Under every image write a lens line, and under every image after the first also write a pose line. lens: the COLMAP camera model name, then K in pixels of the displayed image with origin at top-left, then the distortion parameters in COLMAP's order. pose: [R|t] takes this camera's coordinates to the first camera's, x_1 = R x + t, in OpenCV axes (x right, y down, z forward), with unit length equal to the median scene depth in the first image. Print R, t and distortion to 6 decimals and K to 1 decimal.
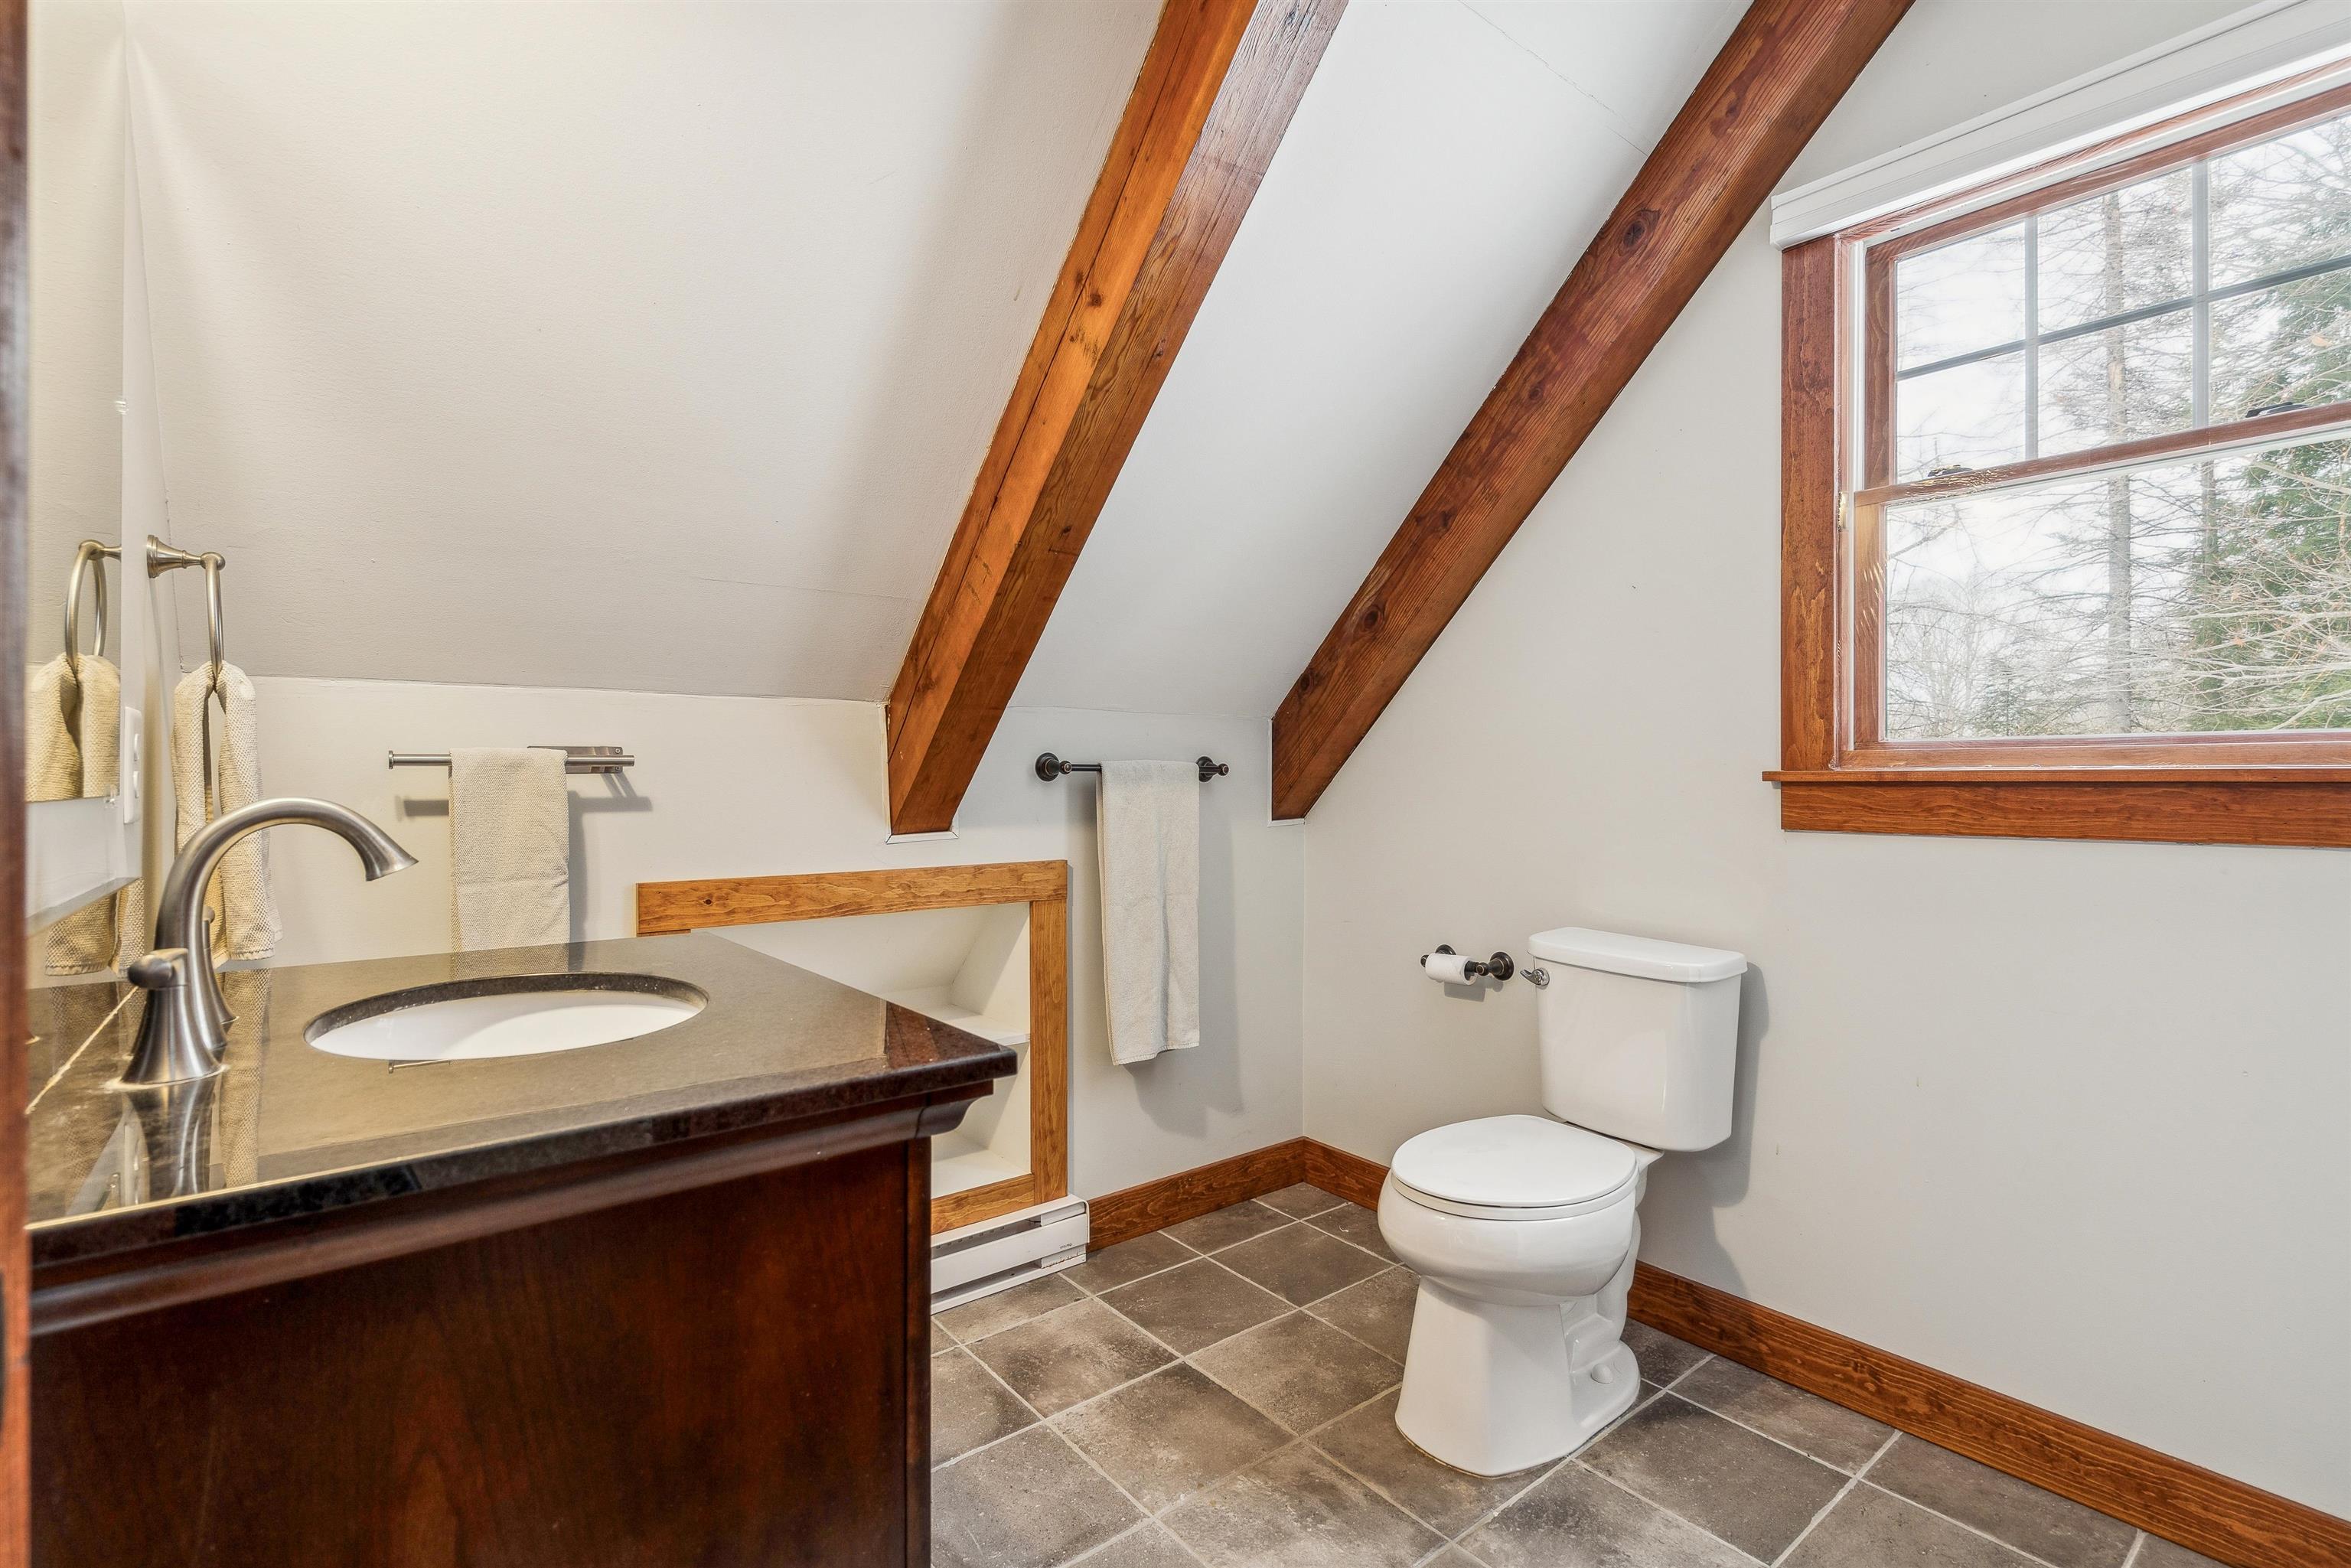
lens RADIAL K [[1065.5, 0, 1177.5], [0, 1065.5, 777.4], [0, 0, 1]] dist [-0.010365, 0.005359]
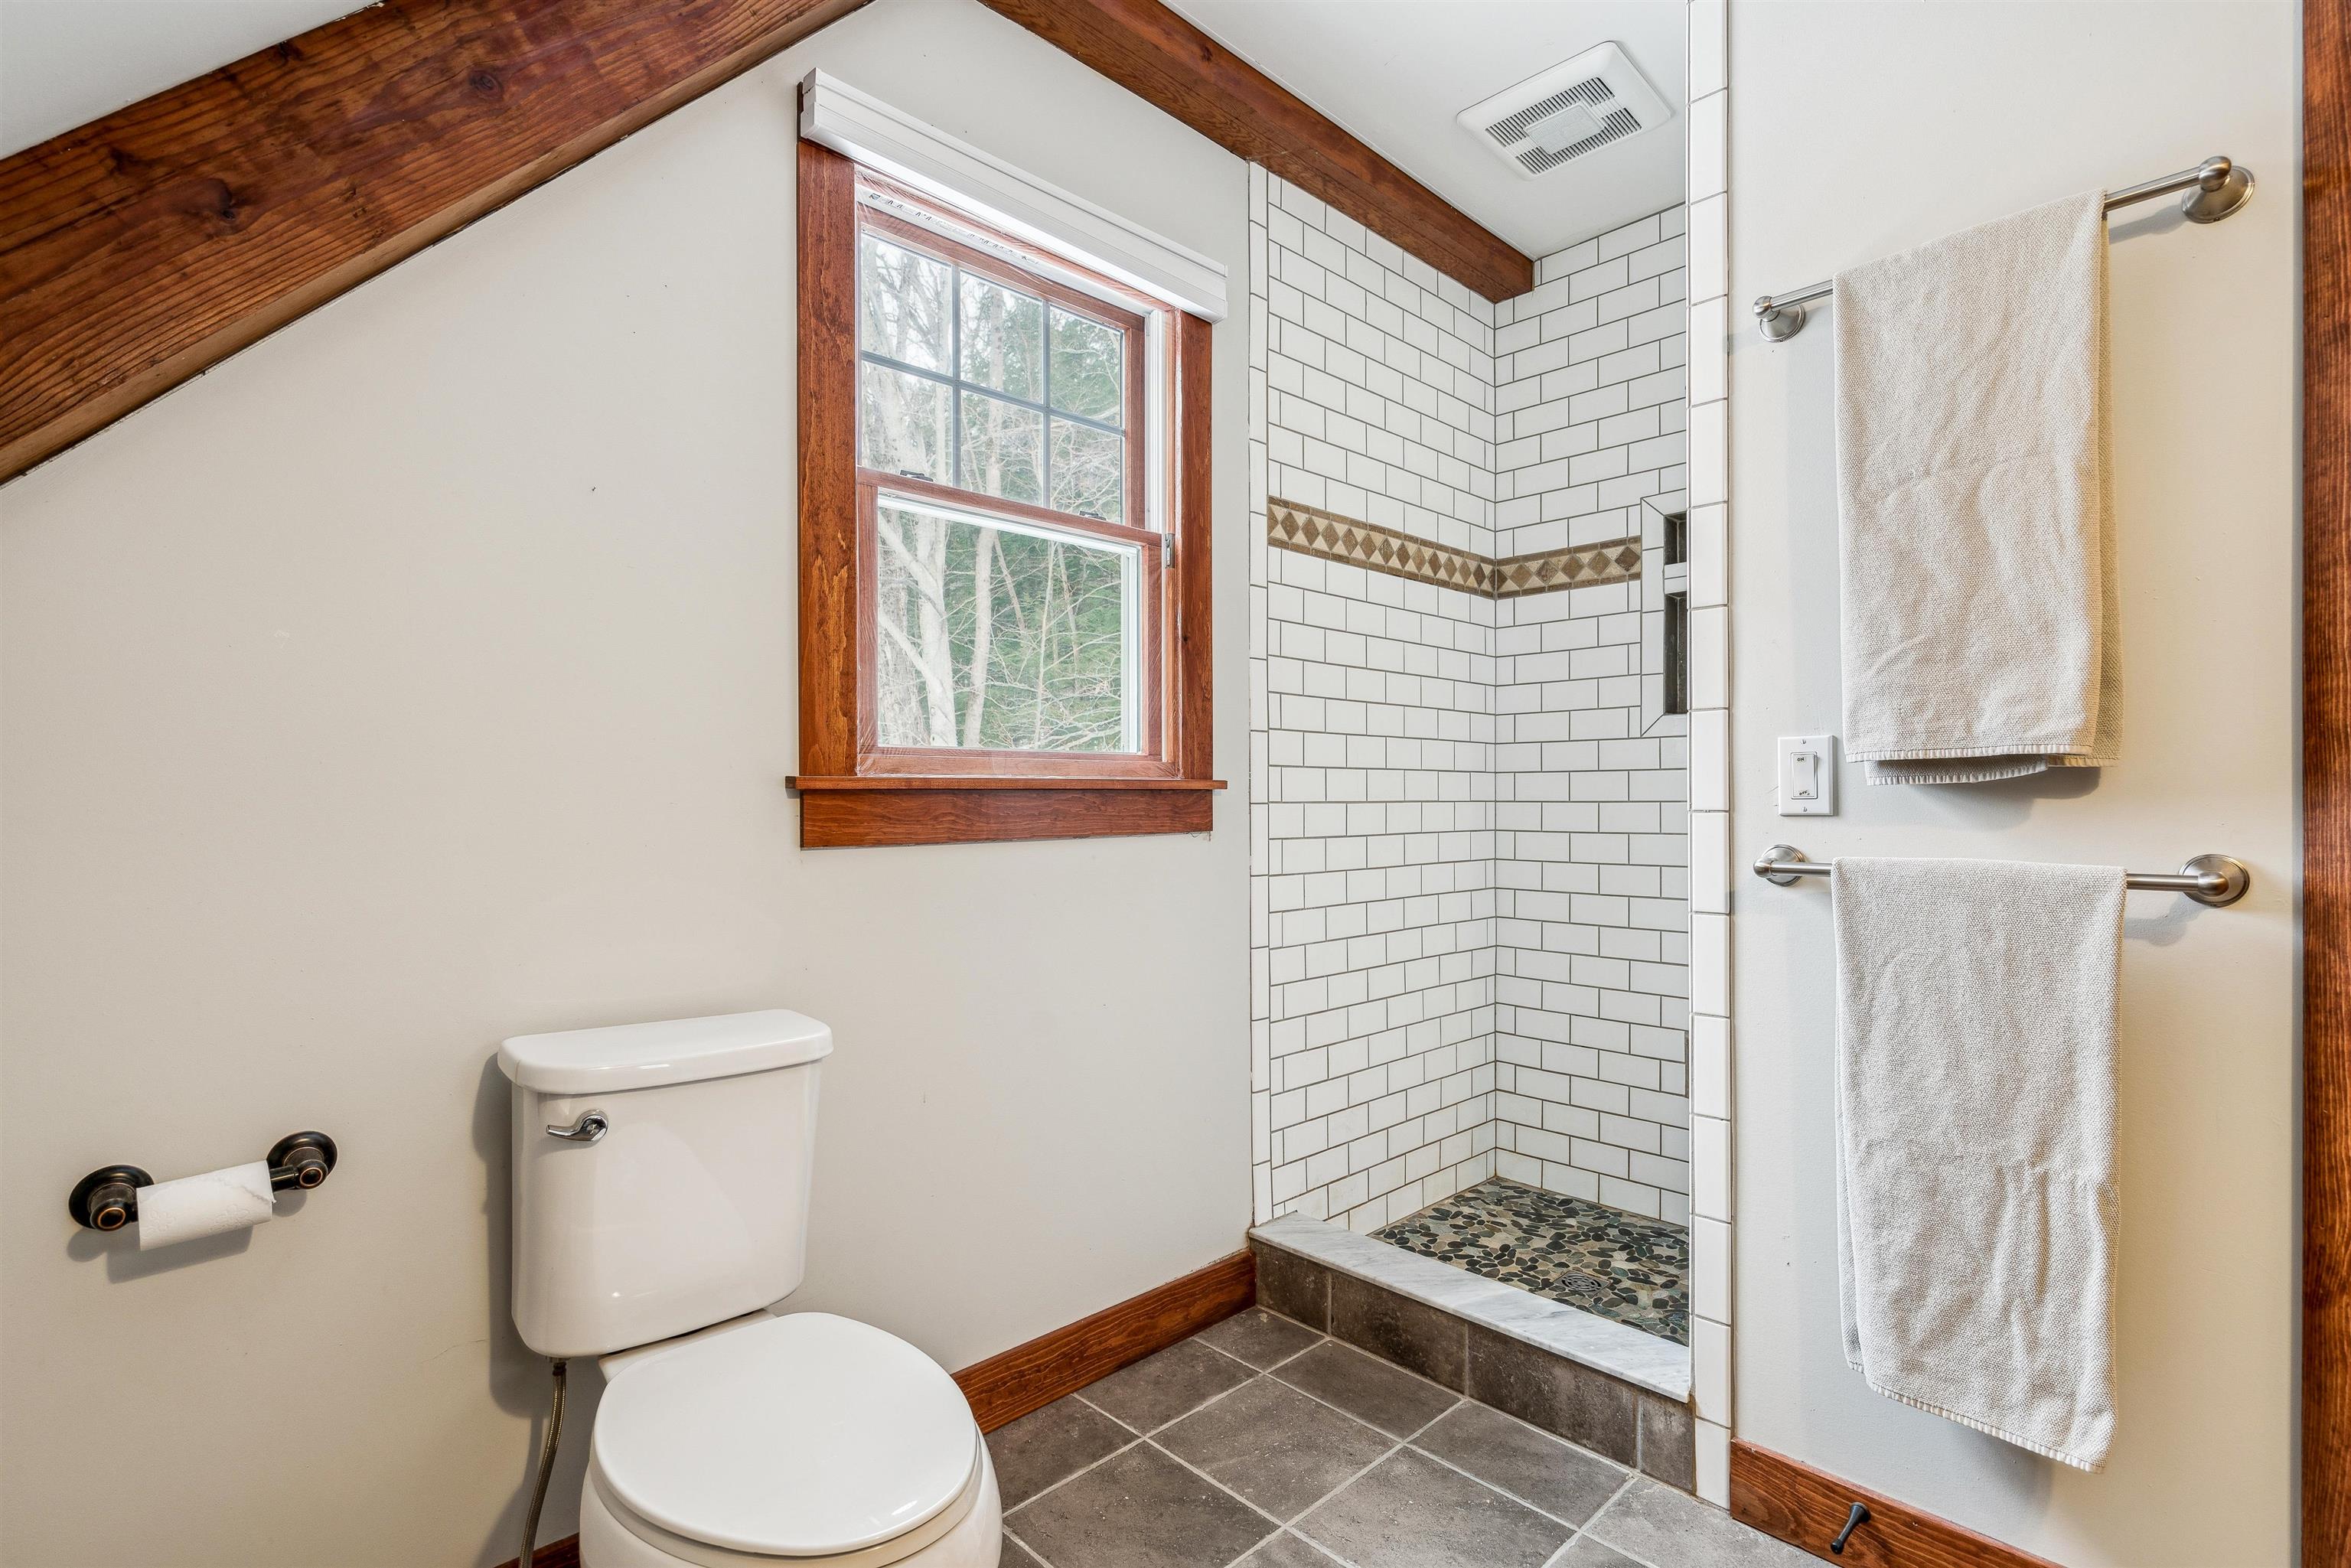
lens RADIAL K [[1065.5, 0, 1179.3], [0, 1065.5, 797.5], [0, 0, 1]] dist [-0.010365, 0.005359]
pose [[-0.072004, -0.006429, 0.997384, -0.272192], [0.001034, 0.999978, 0.006521, 0.005063], [-0.997404, 0.001501, -0.071996, 0.783969]]
